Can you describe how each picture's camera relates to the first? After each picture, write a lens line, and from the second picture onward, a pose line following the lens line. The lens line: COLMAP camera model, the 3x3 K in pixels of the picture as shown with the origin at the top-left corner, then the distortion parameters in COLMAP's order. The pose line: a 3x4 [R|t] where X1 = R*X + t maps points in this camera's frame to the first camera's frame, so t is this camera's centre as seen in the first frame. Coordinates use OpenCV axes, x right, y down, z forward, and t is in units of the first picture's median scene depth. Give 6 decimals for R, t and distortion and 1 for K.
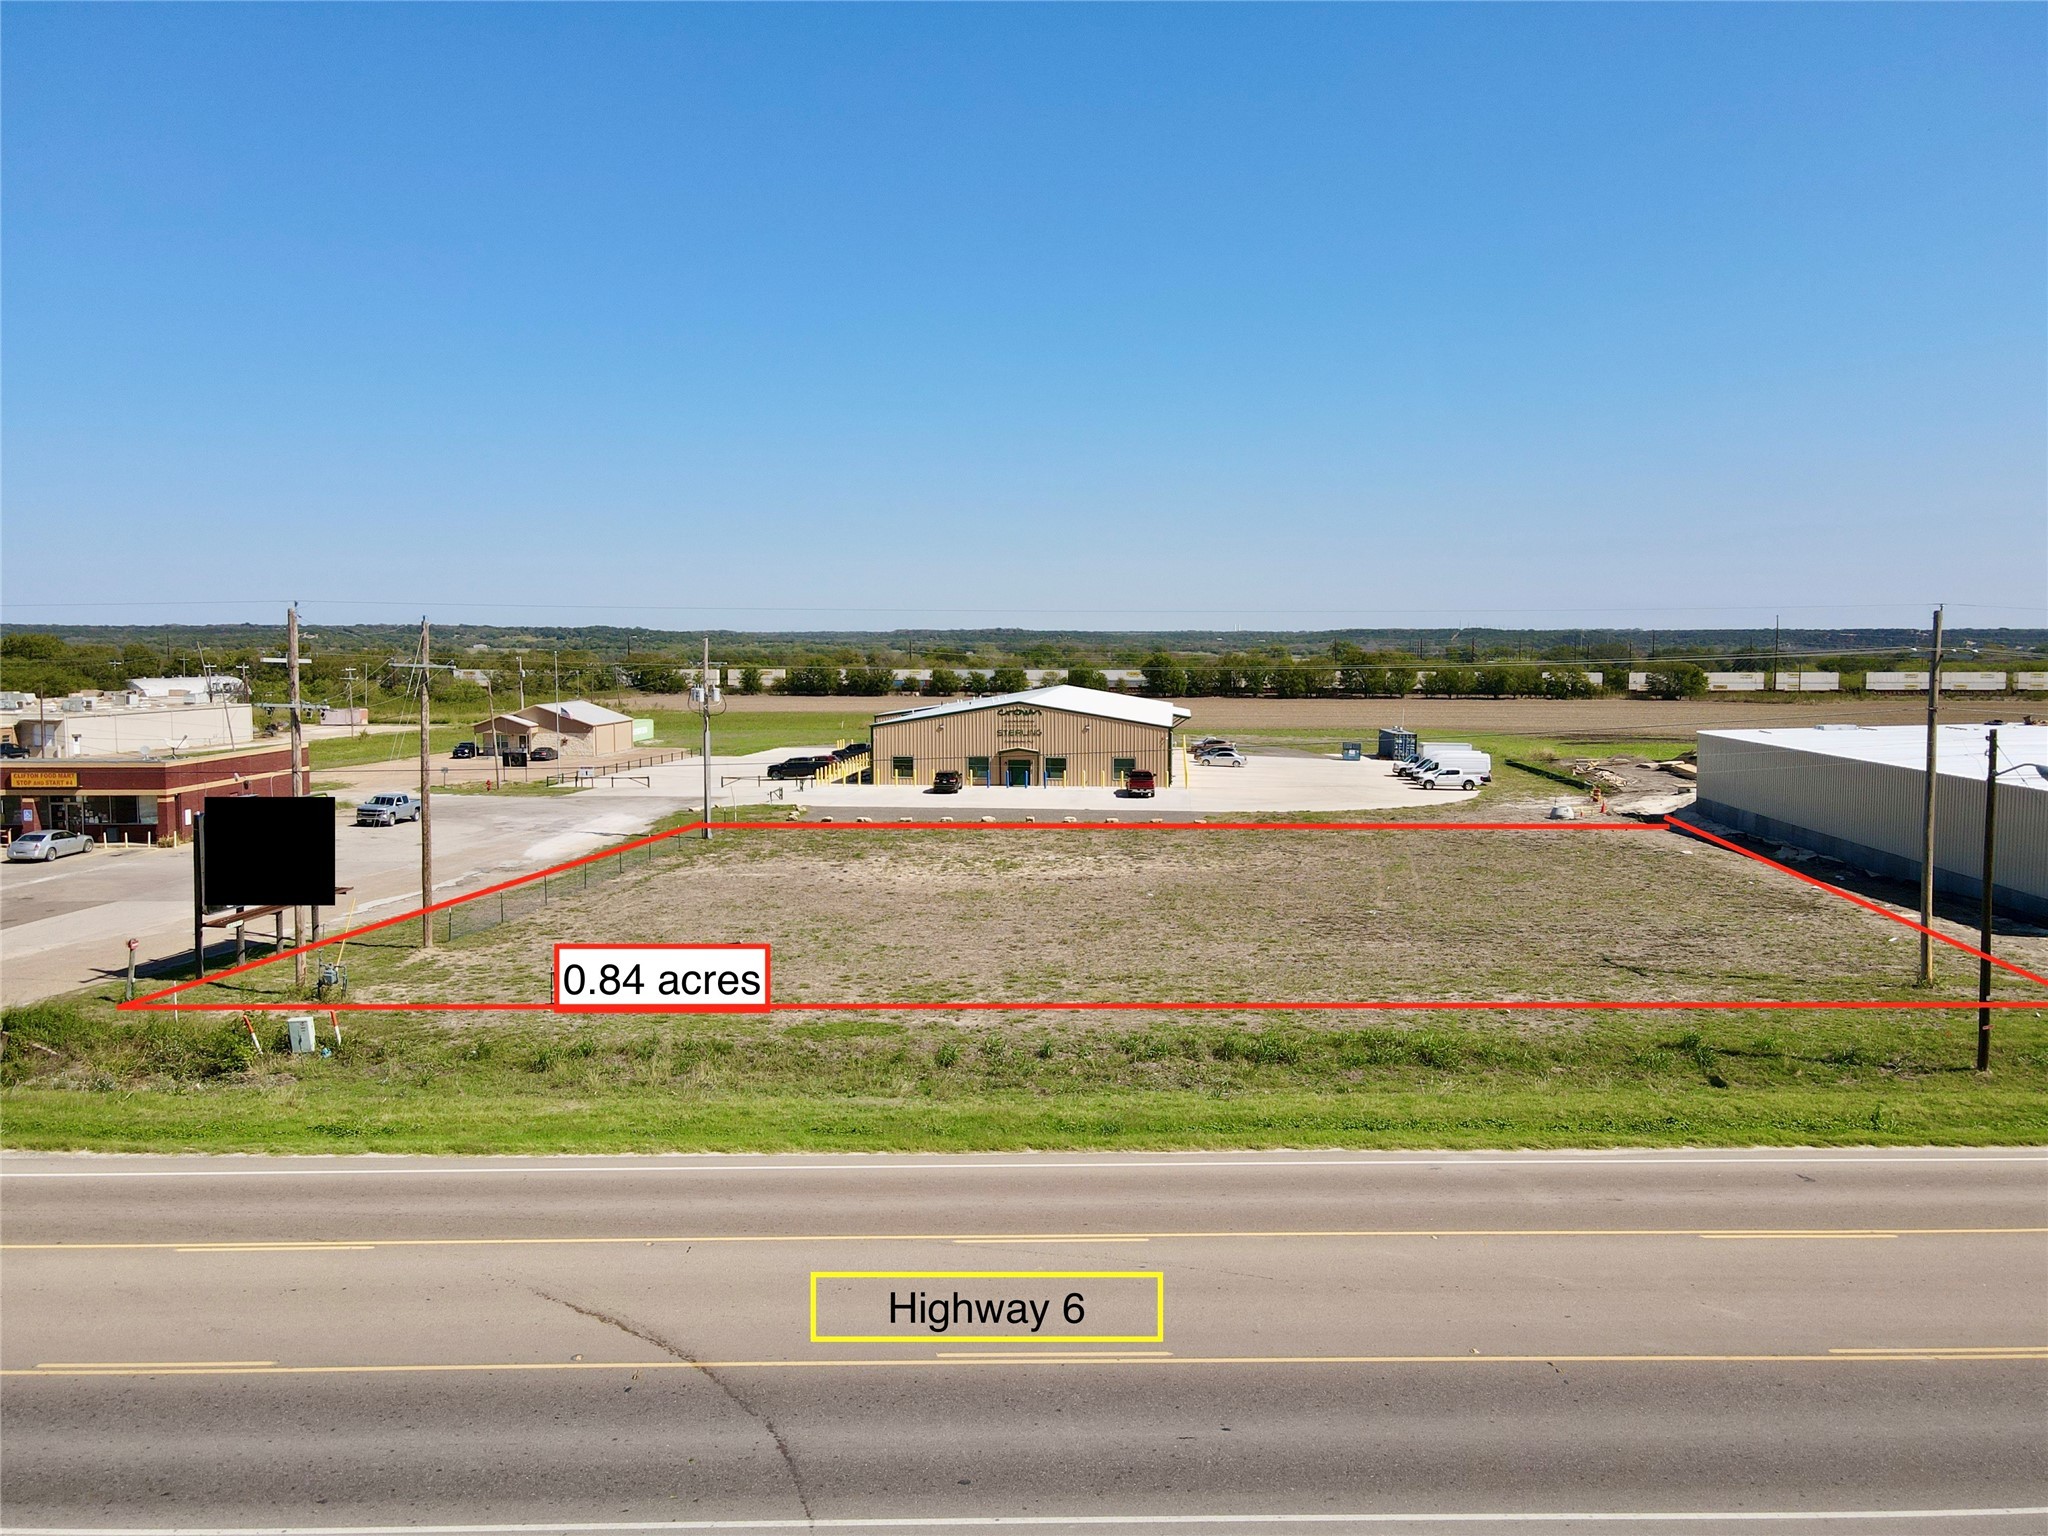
lens RADIAL K [[1509.1, 0, 1032.6], [0, 1509.1, 769.6], [0, 0, 1]] dist [0.001585, 0.025299]
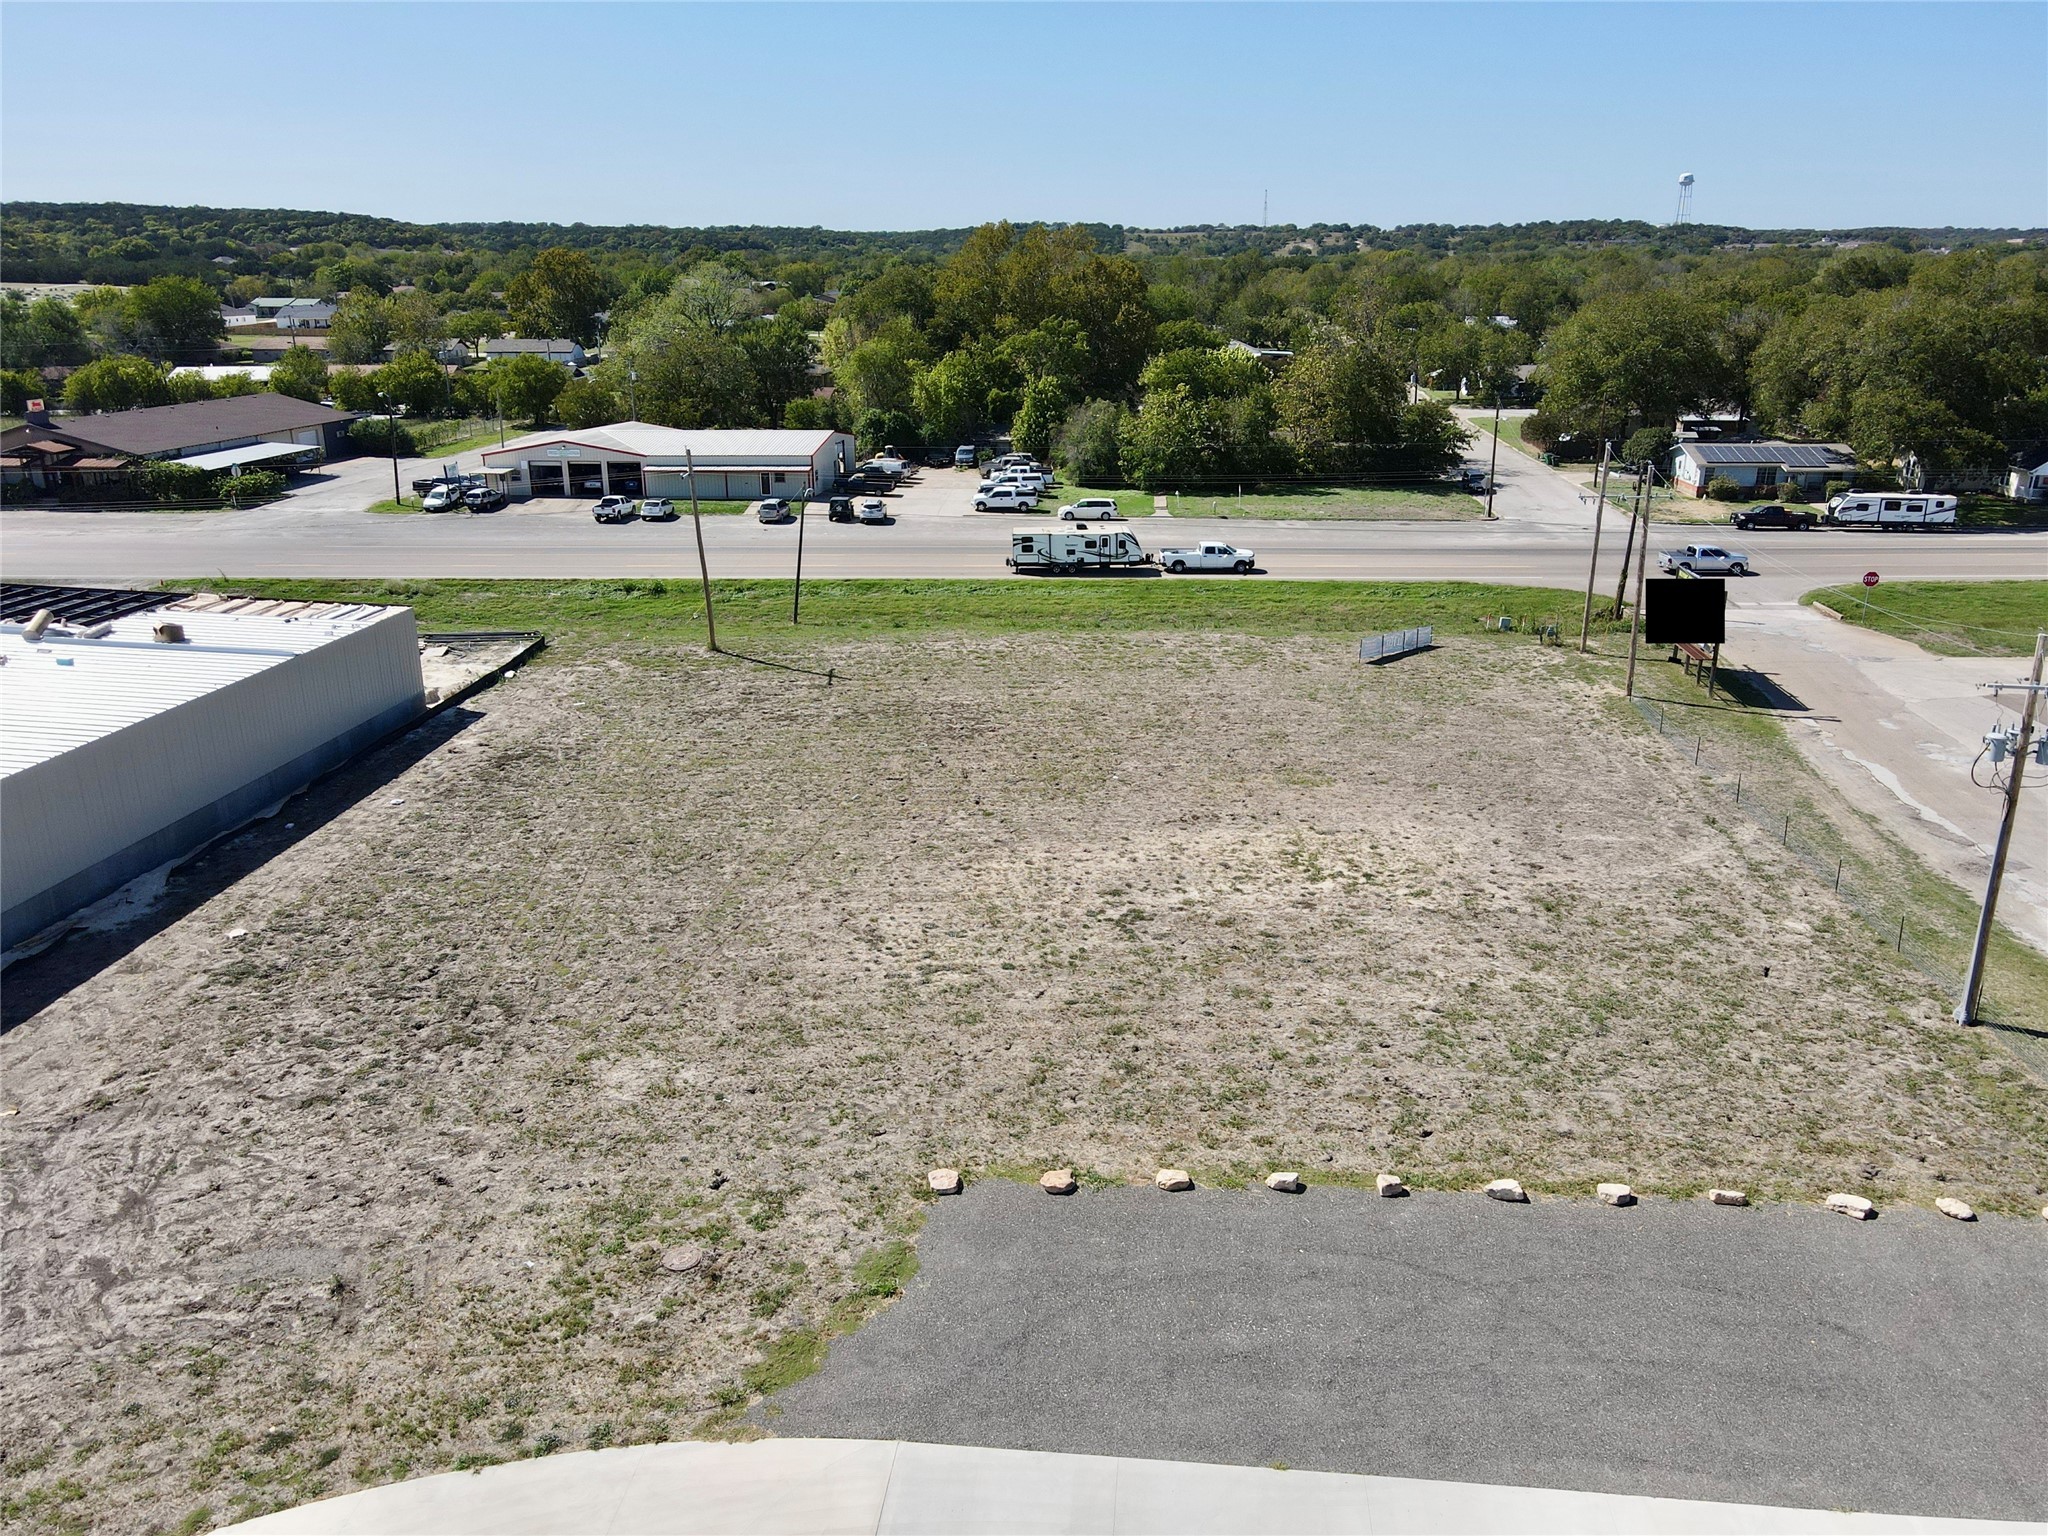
lens RADIAL K [[1509.1, 0, 1029.4], [0, 1509.1, 768.0], [0, 0, 1]] dist [0.001585, 0.025299]
pose [[-0.999937, -0.000604, 0.011185, 0.094477], [0.003710, 0.924295, 0.381661, -0.228894], [-0.010569, 0.381679, -0.924235, 1.469346]]
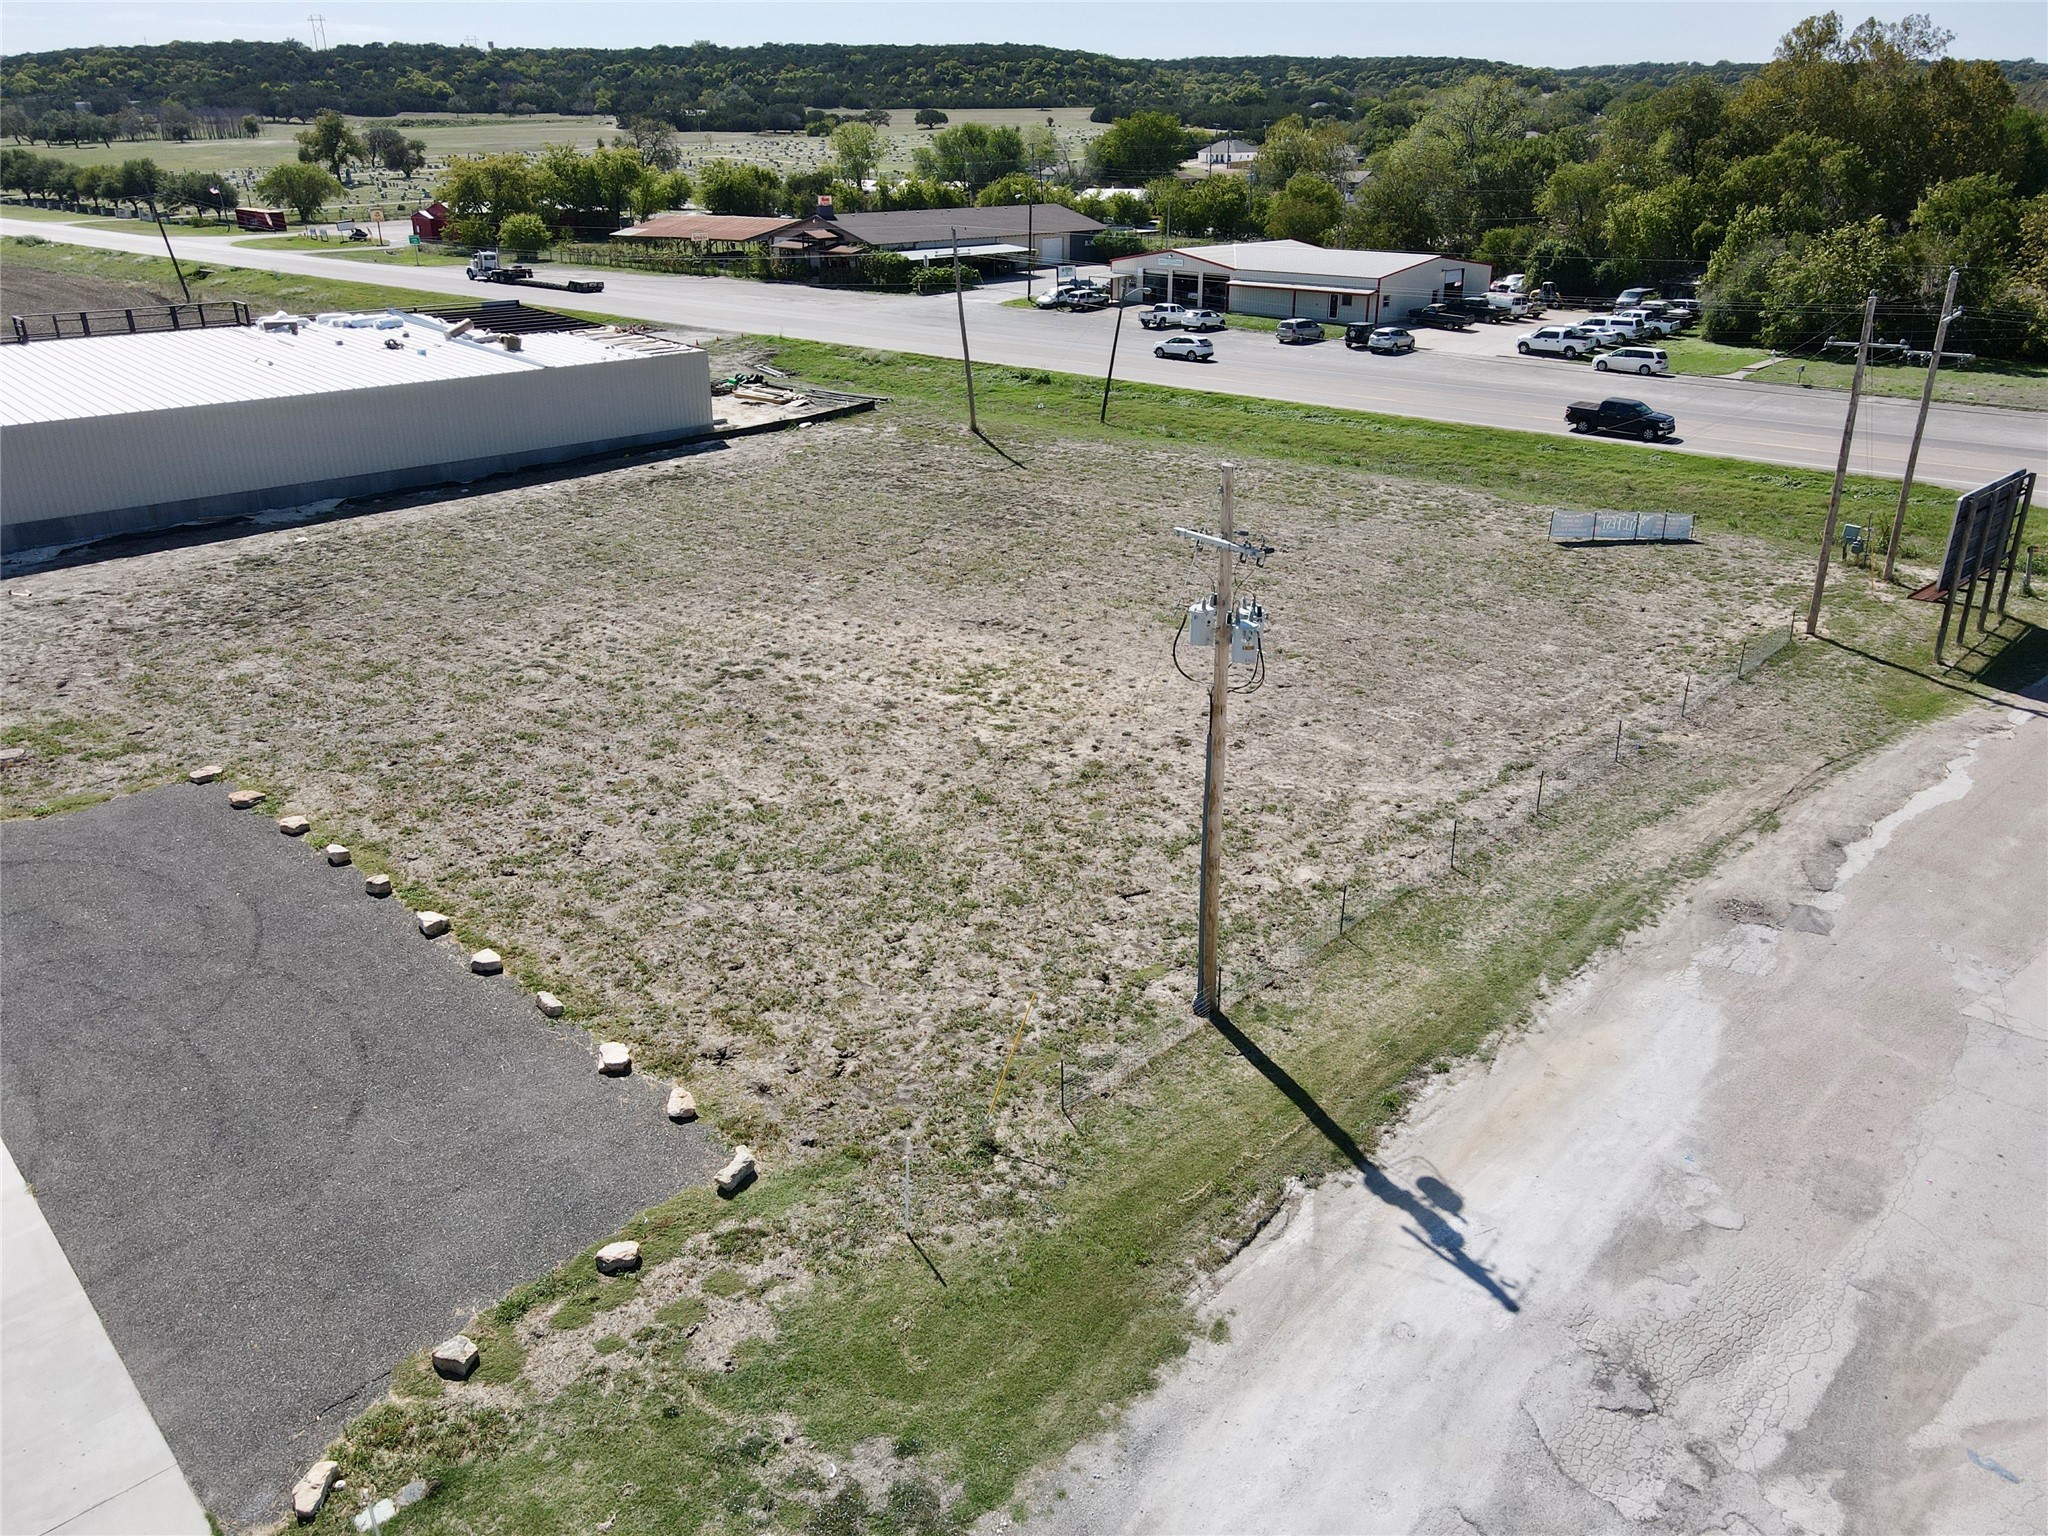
lens RADIAL K [[1509.1, 0, 1021.7], [0, 1509.1, 766.2], [0, 0, 1]] dist [0.001585, 0.025299]
pose [[-0.755547, -0.253994, 0.603850, -0.395975], [0.050359, 0.896530, 0.440111, -0.170633], [-0.653155, 0.362934, -0.664580, 1.276587]]
